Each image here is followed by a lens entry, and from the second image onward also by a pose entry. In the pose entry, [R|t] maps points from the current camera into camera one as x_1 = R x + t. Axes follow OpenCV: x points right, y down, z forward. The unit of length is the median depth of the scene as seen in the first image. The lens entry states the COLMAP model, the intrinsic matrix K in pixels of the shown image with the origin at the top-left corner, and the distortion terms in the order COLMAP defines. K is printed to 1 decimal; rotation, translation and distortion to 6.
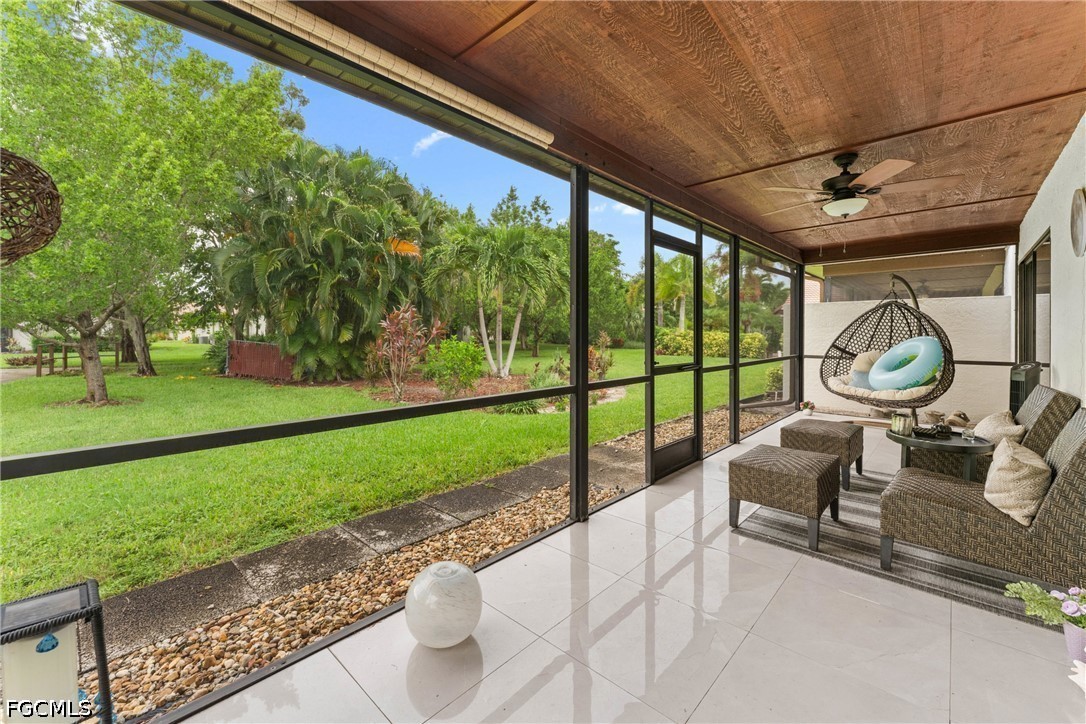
lens RADIAL K [[442.7, 0, 540.4], [0, 442.7, 333.8], [0, 0, 1]] dist [-0.000429, -0.000544]
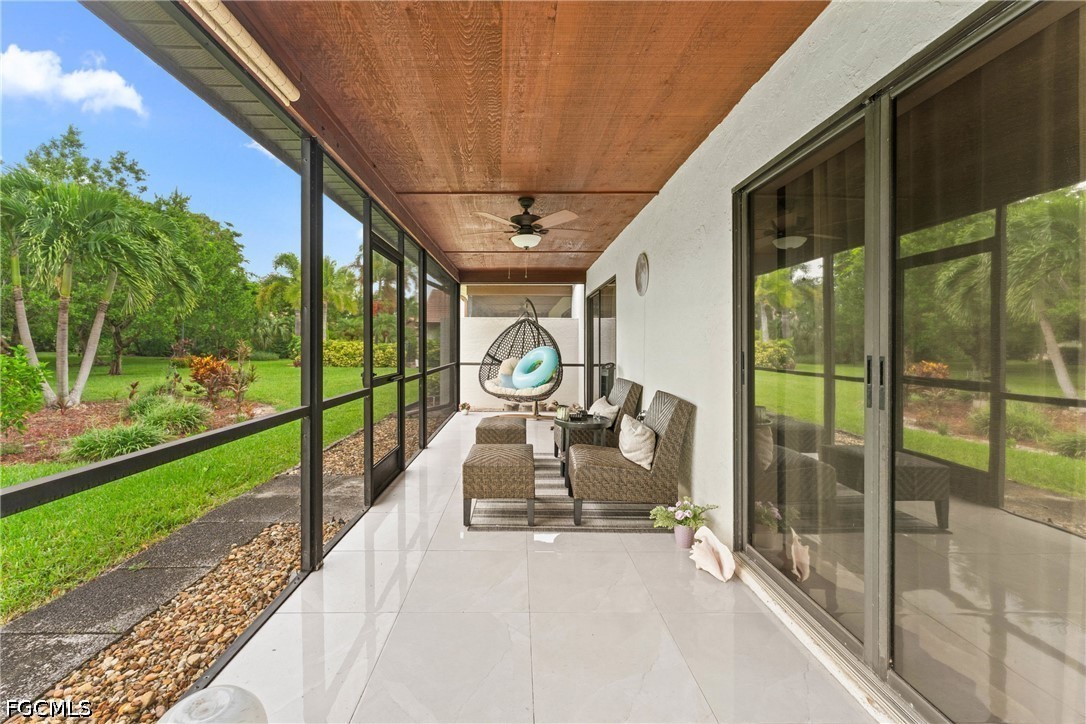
lens RADIAL K [[448.5, 0, 522.8], [0, 448.5, 342.7], [0, 0, 1]] dist [-0.000068, -0.000233]
pose [[0.724589, 0.005826, 0.689157, -0.171518], [-0.004292, 0.999983, -0.003941, 0.001002], [-0.689168, -0.000102, 0.724601, 0.105171]]
